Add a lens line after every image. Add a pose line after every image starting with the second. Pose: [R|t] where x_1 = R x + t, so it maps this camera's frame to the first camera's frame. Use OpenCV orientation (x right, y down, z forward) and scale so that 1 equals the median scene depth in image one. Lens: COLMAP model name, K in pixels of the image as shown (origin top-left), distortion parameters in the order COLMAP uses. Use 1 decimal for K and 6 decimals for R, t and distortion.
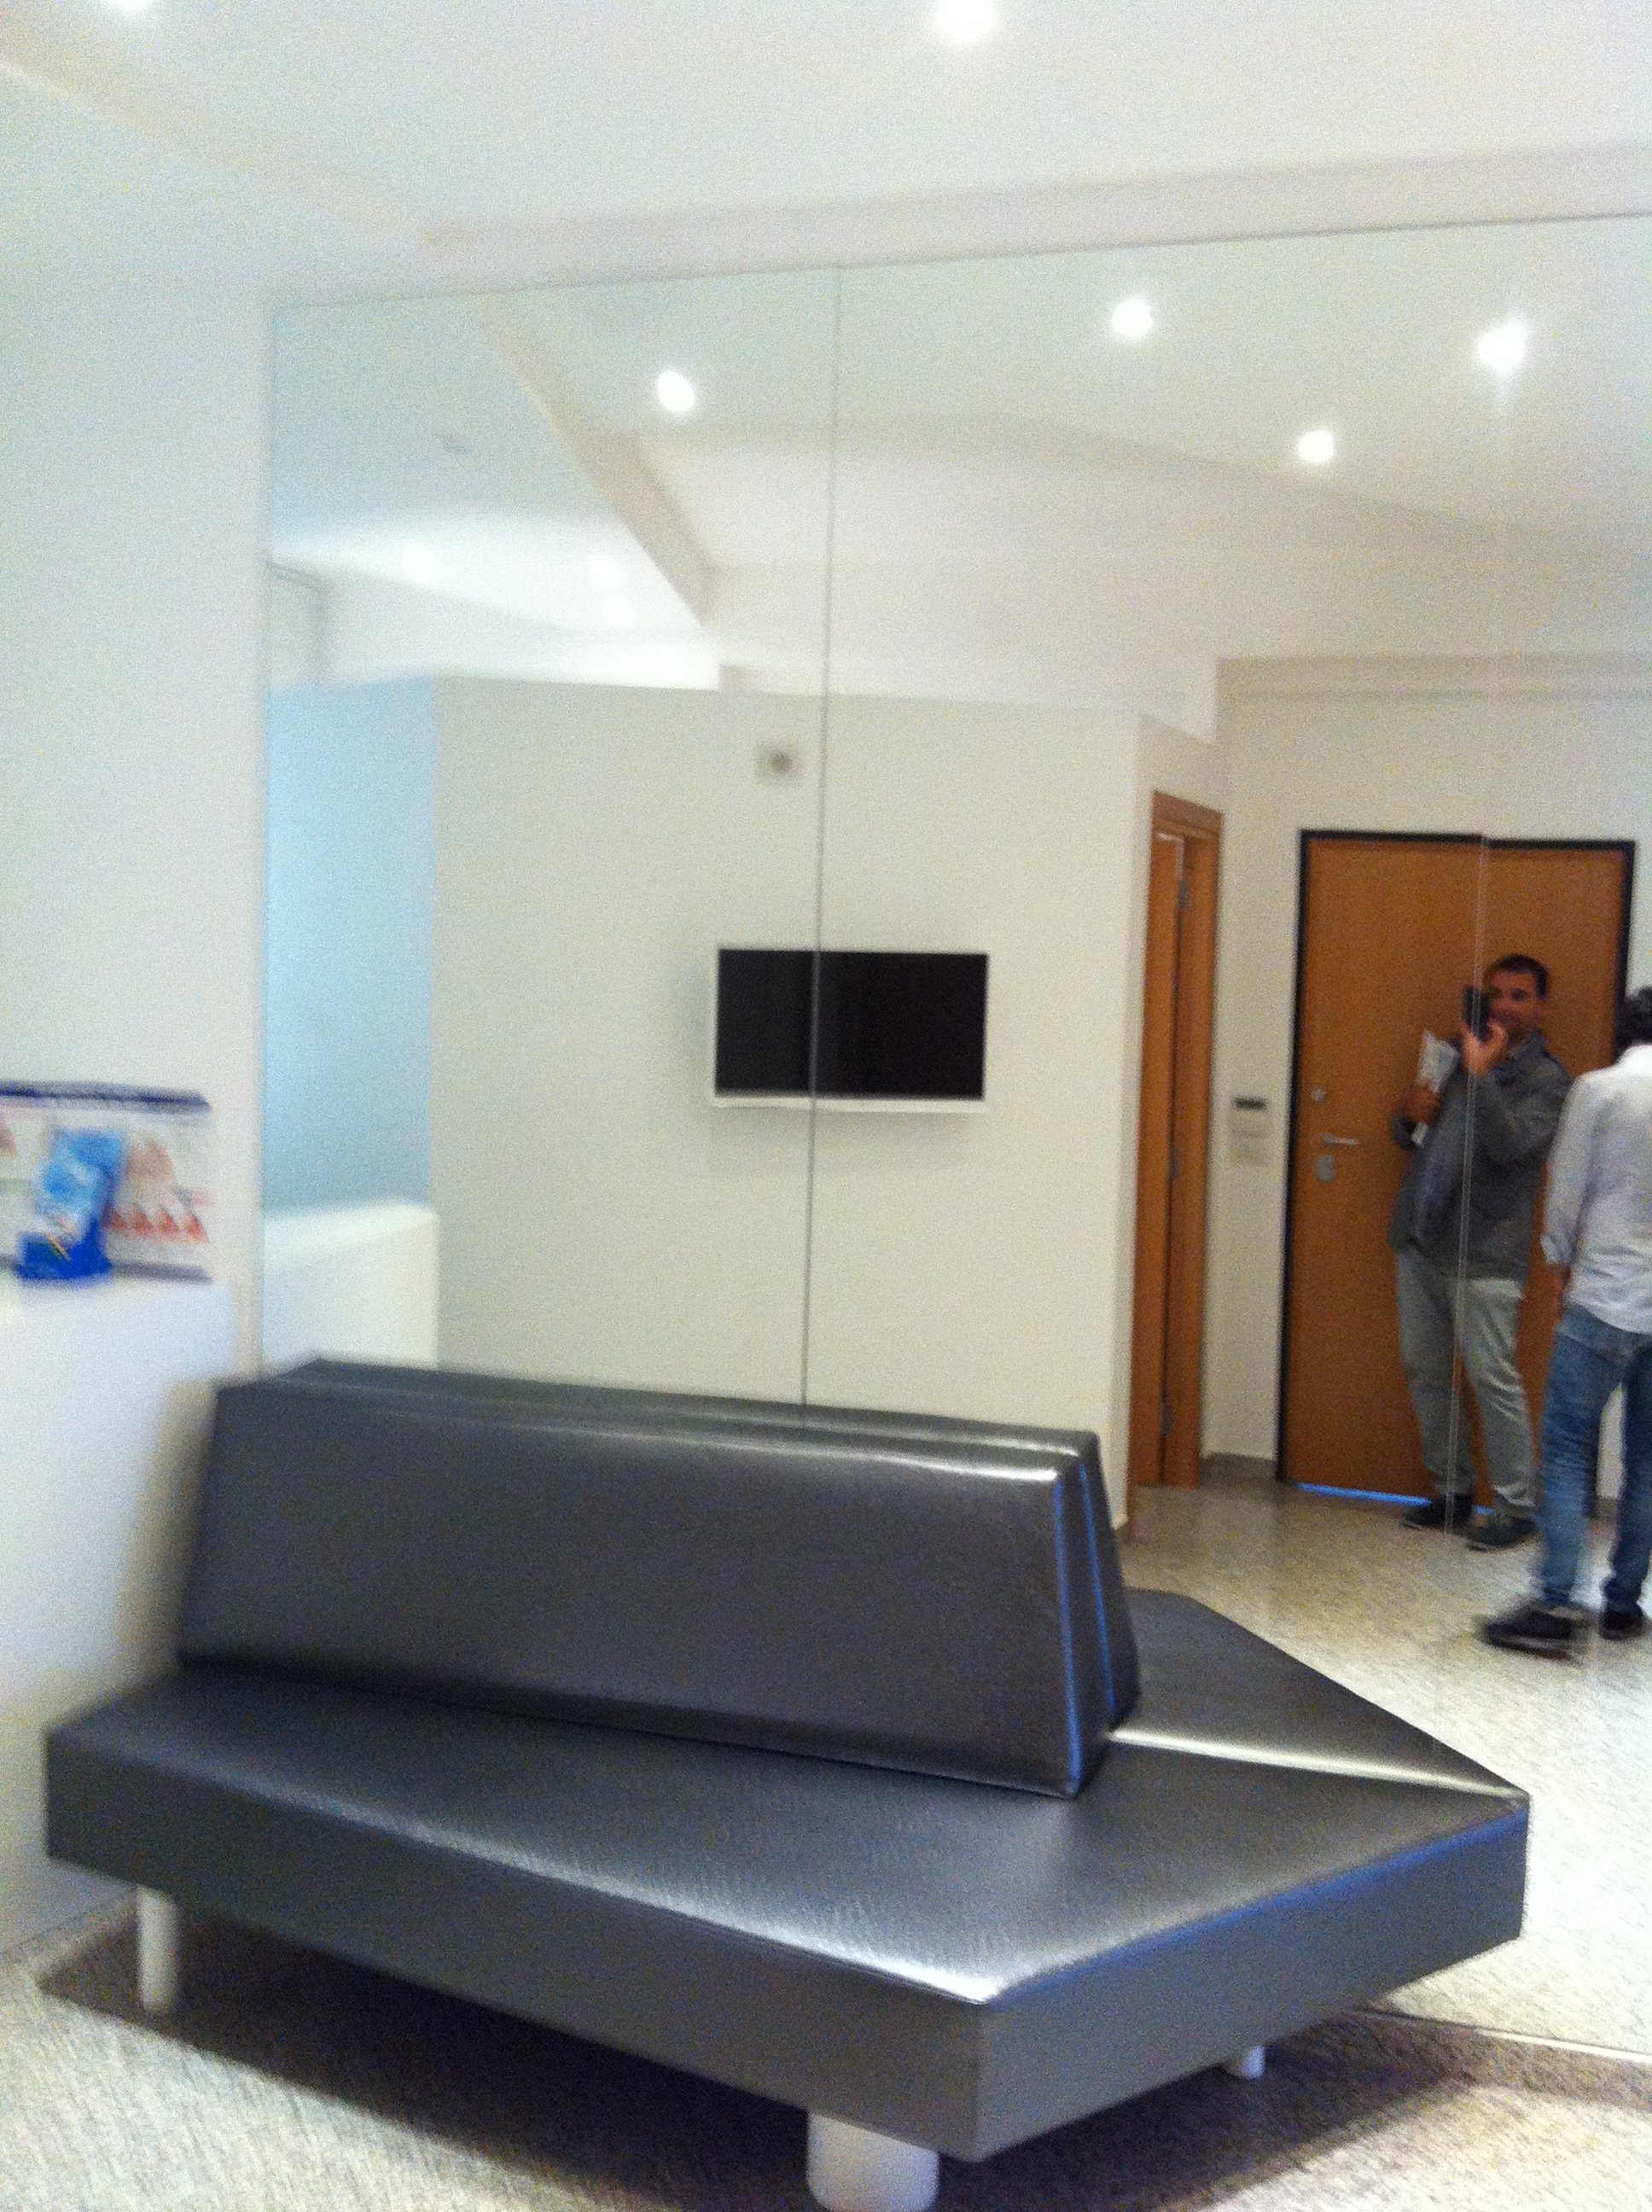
lens RADIAL K [[2078.7, 0, 810.4], [0, 2078.7, 1132.3], [0, 0, 1]] dist [0.064618, -0.200646]
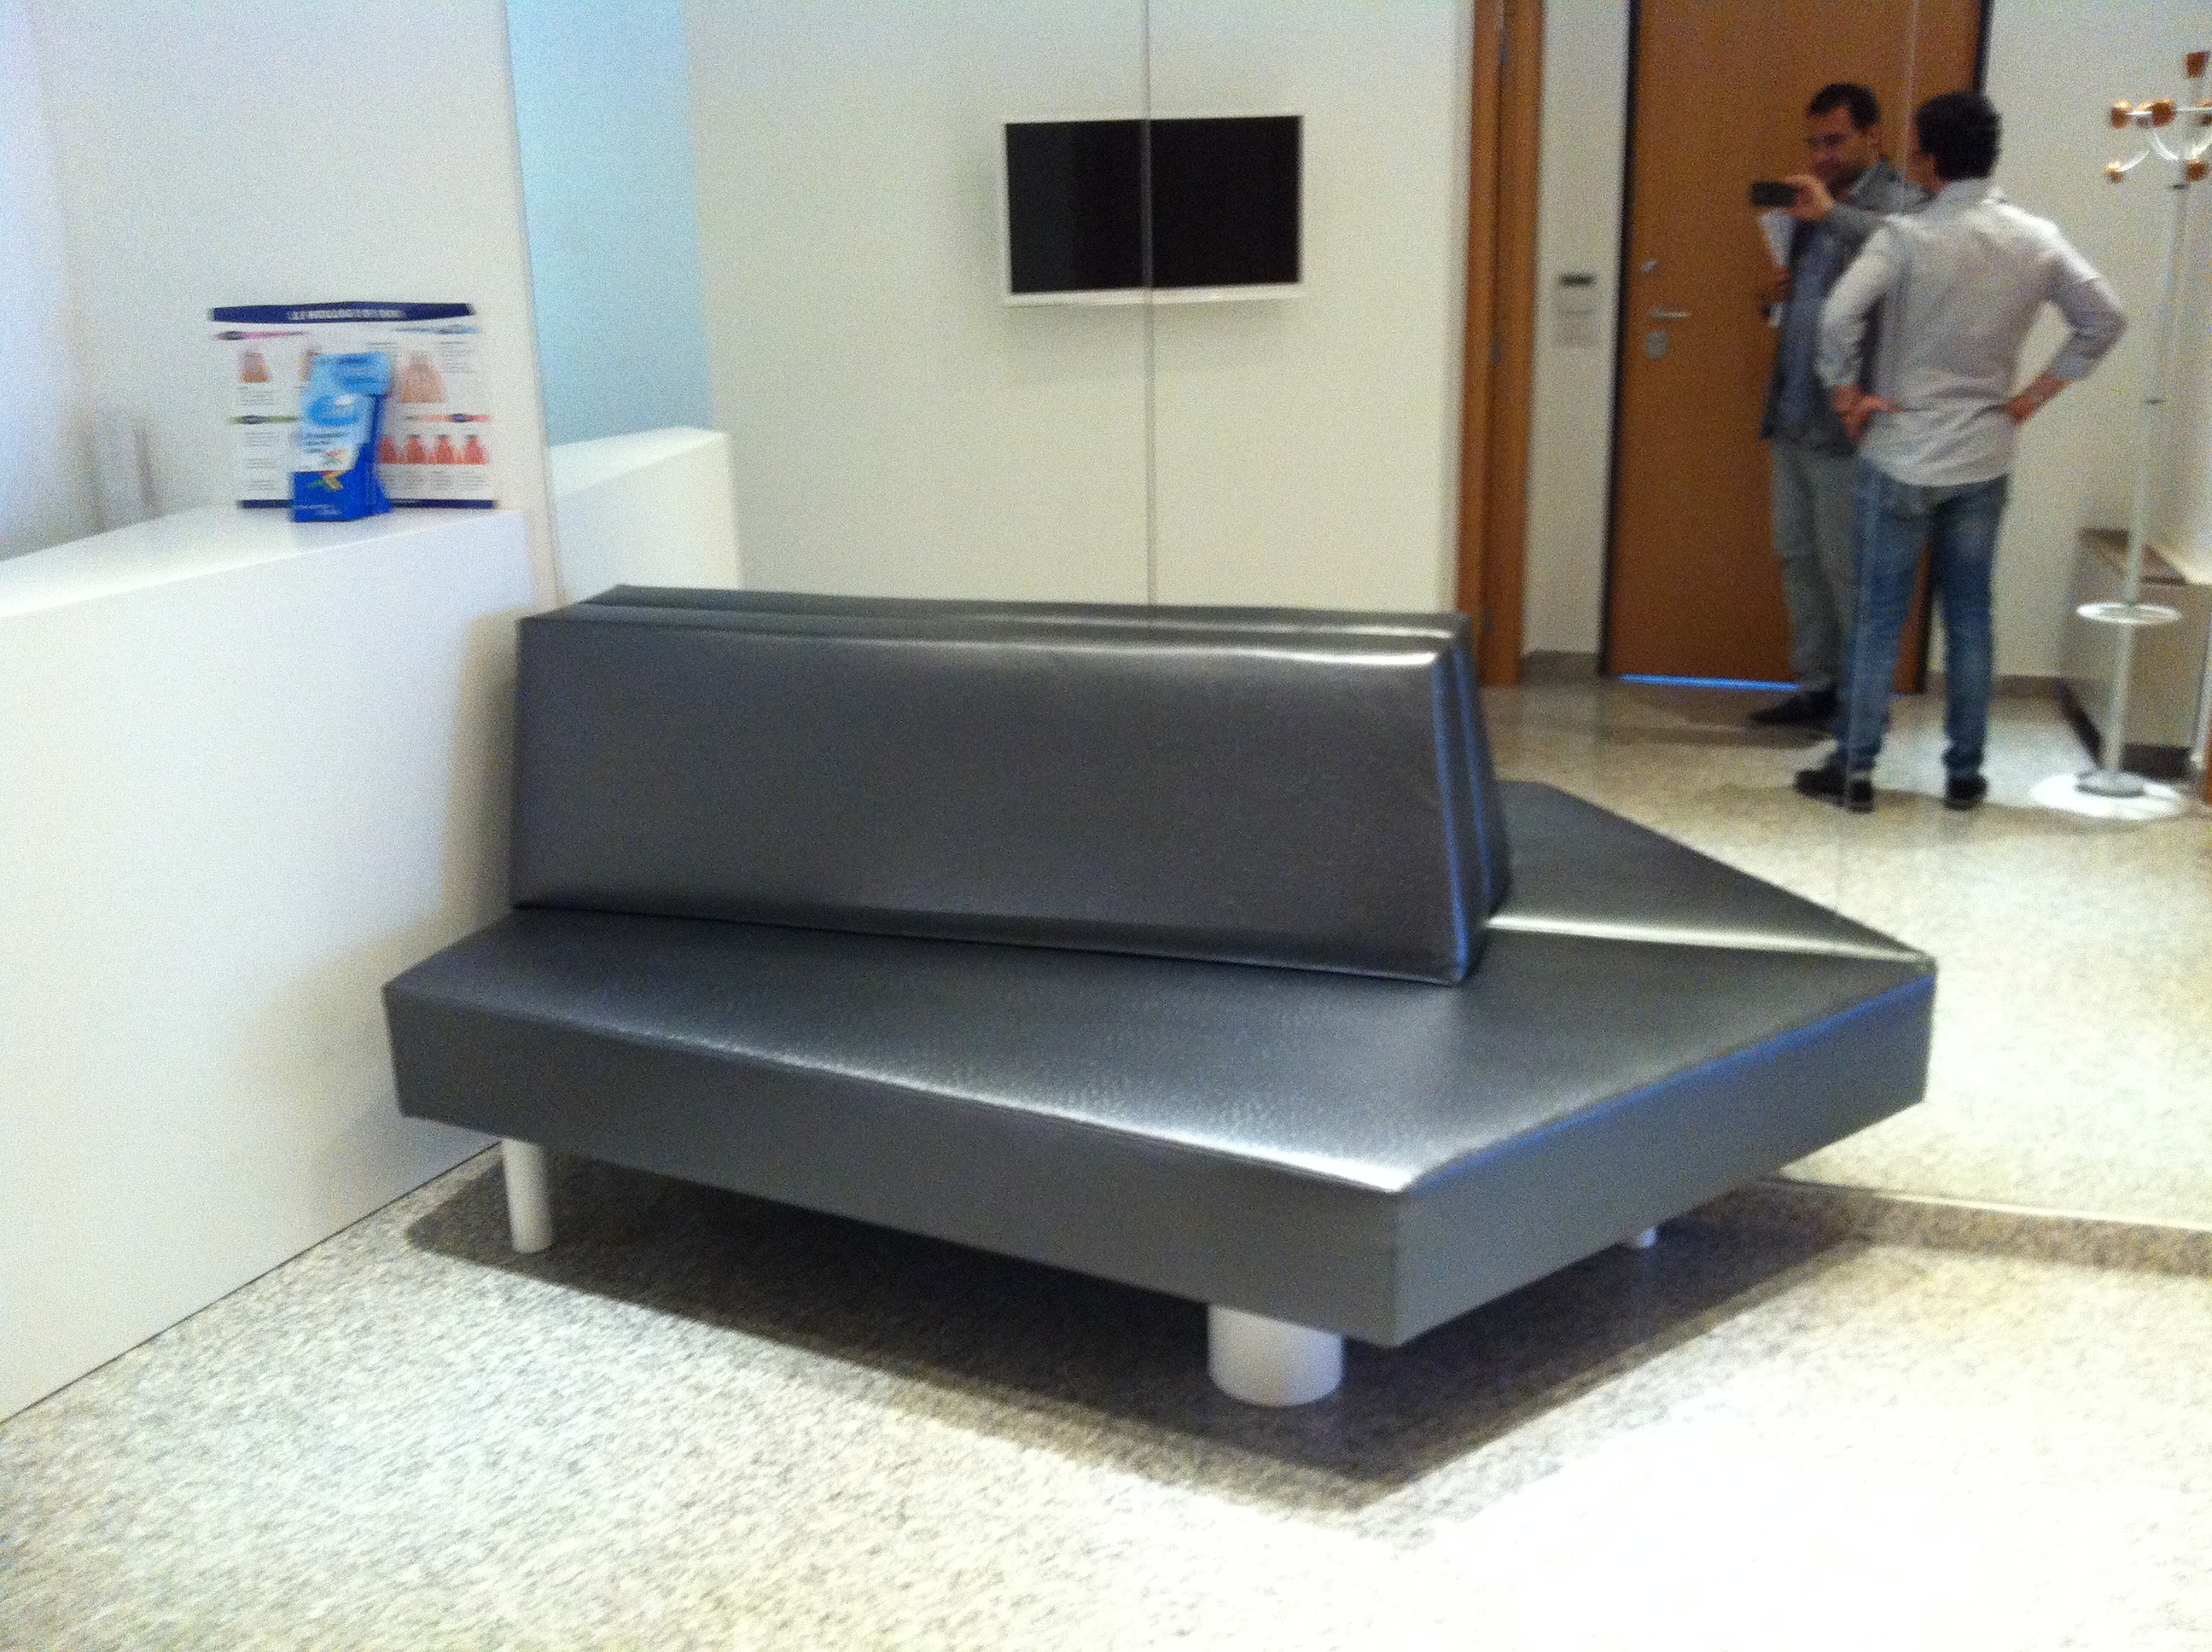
lens RADIAL K [[2078.7, 0, 1113.2], [0, 2078.7, 792.1], [0, 0, 1]] dist [0.064618, -0.200646]
pose [[0.998236, -0.059204, 0.004517, -0.031554], [0.057155, 0.978722, 0.197068, 0.030301], [-0.016088, -0.196462, 0.980379, 0.072917]]
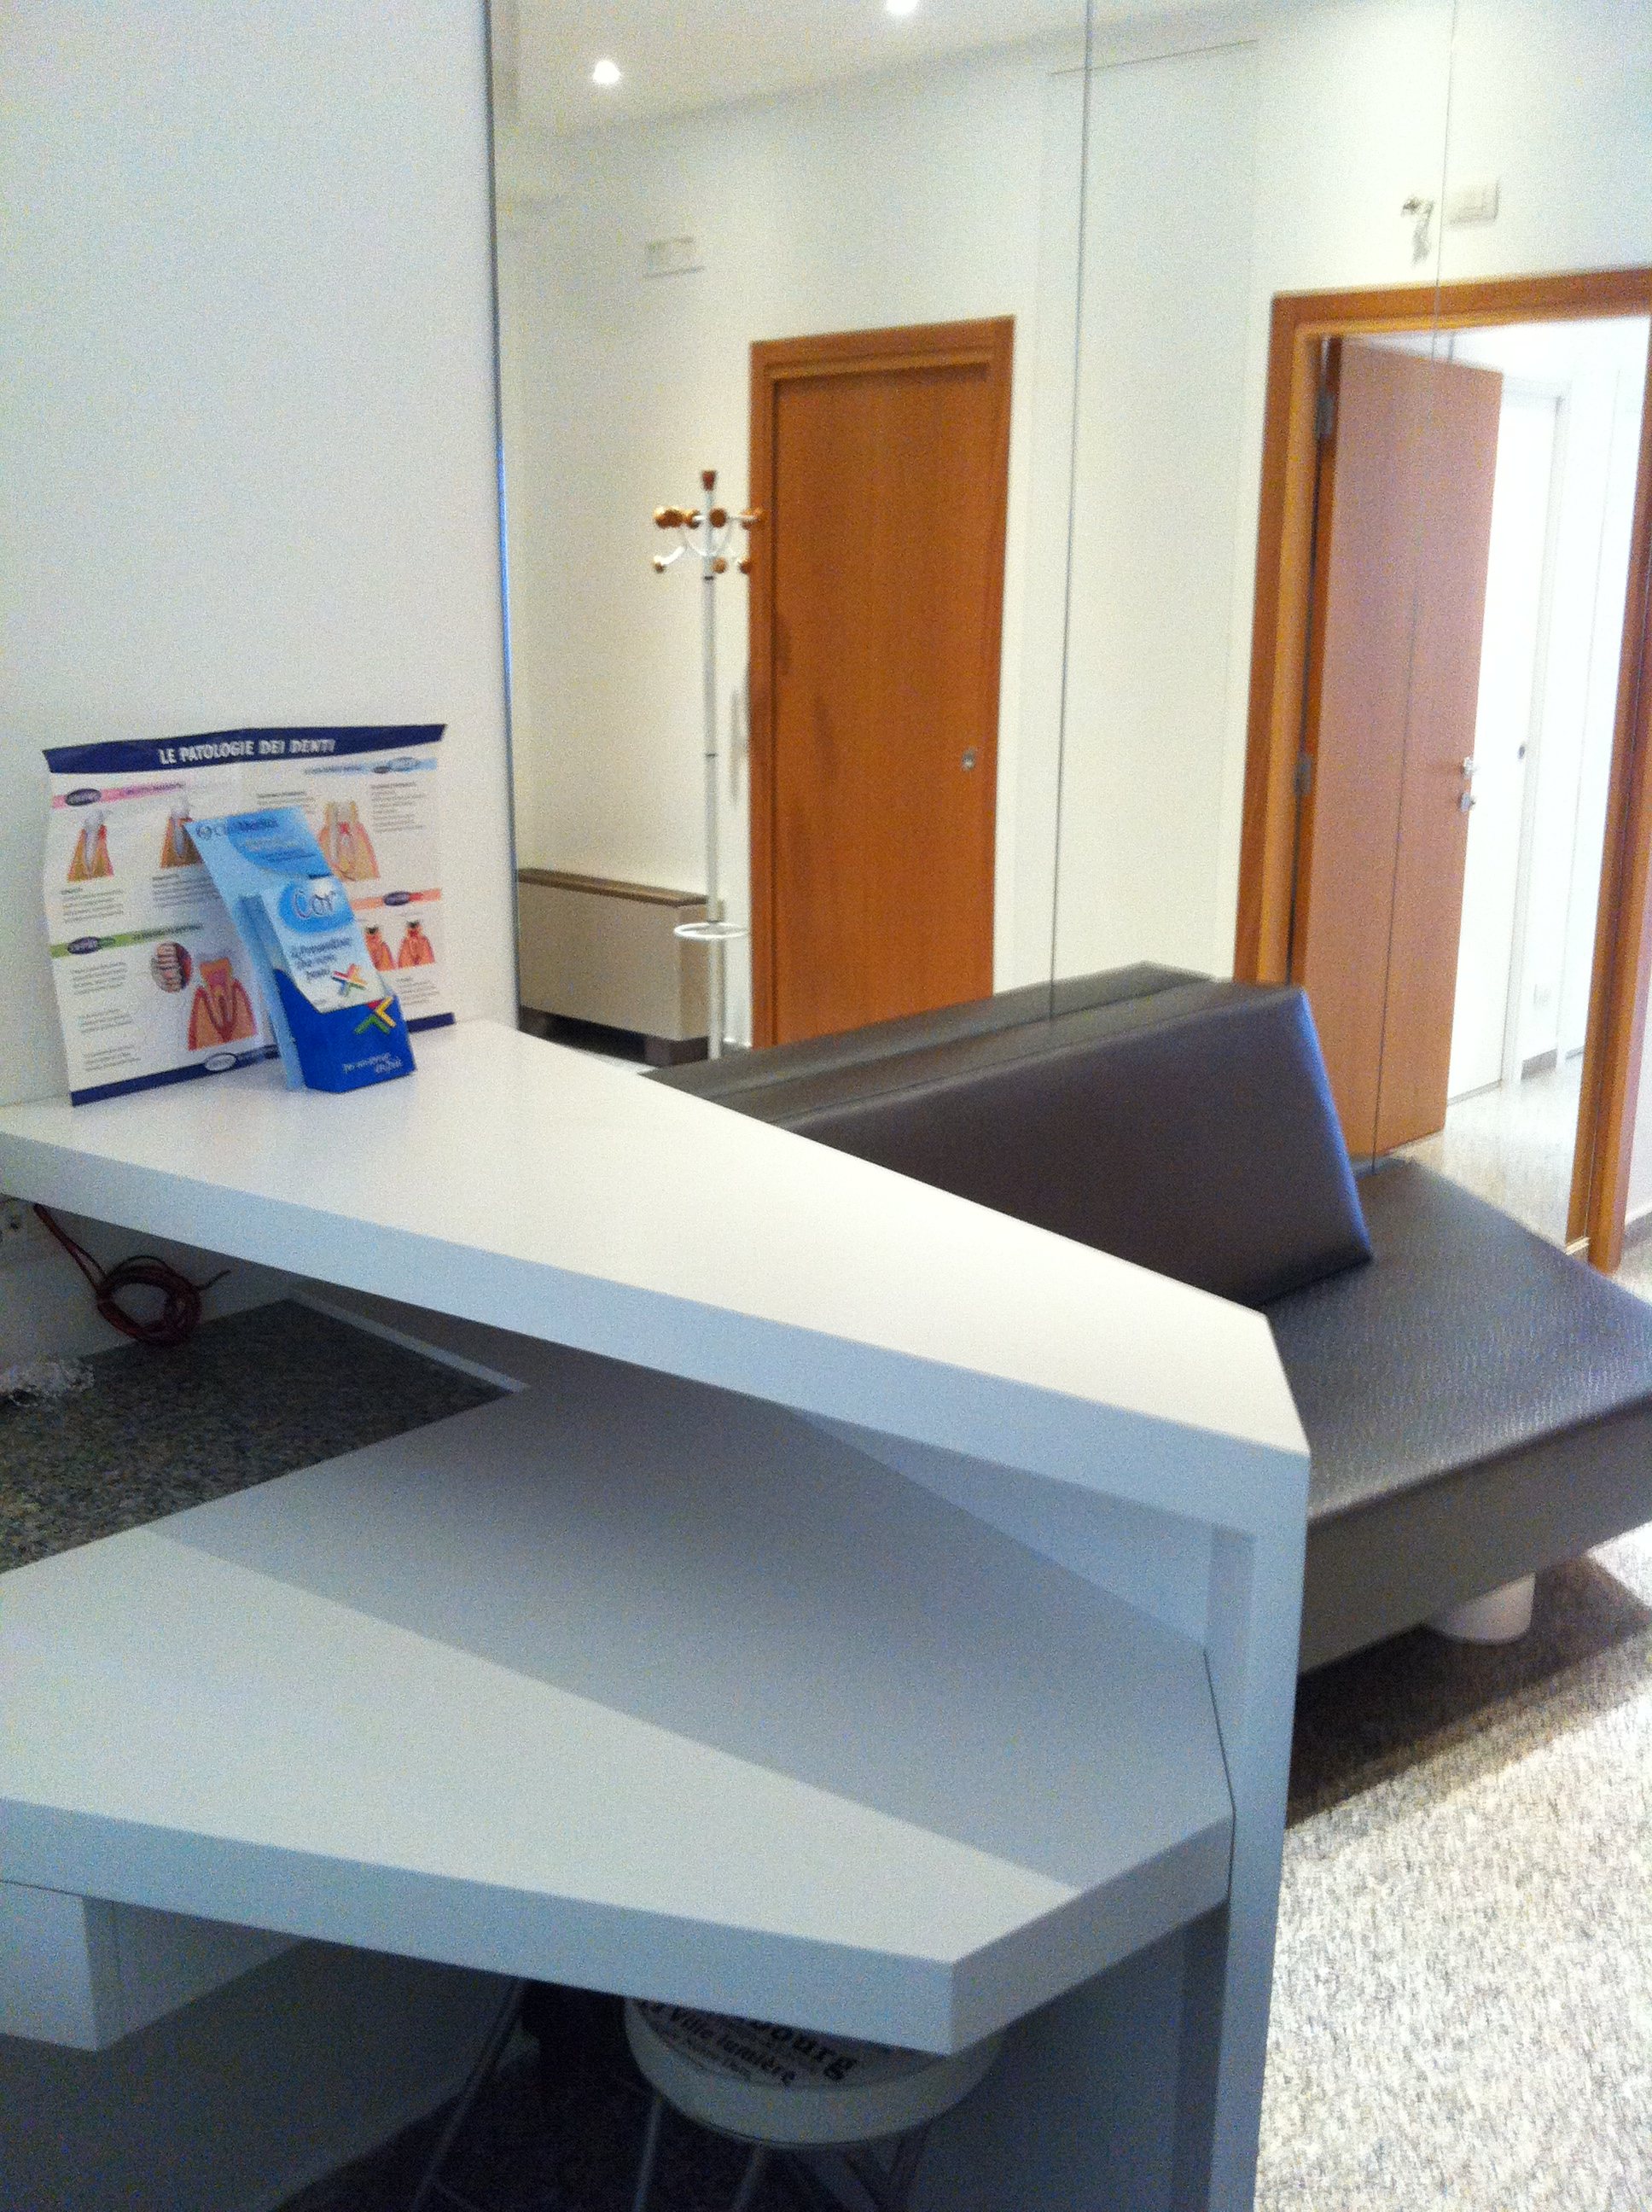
lens RADIAL K [[2122.0, 0, 826.0], [0, 2122.0, 1106.0], [0, 0, 1]] dist [0.034509, -0.101970]
pose [[0.432637, -0.252537, 0.865477, -0.897770], [0.075096, 0.966726, 0.244542, -0.058937], [-0.898435, -0.040803, 0.437206, 0.705368]]
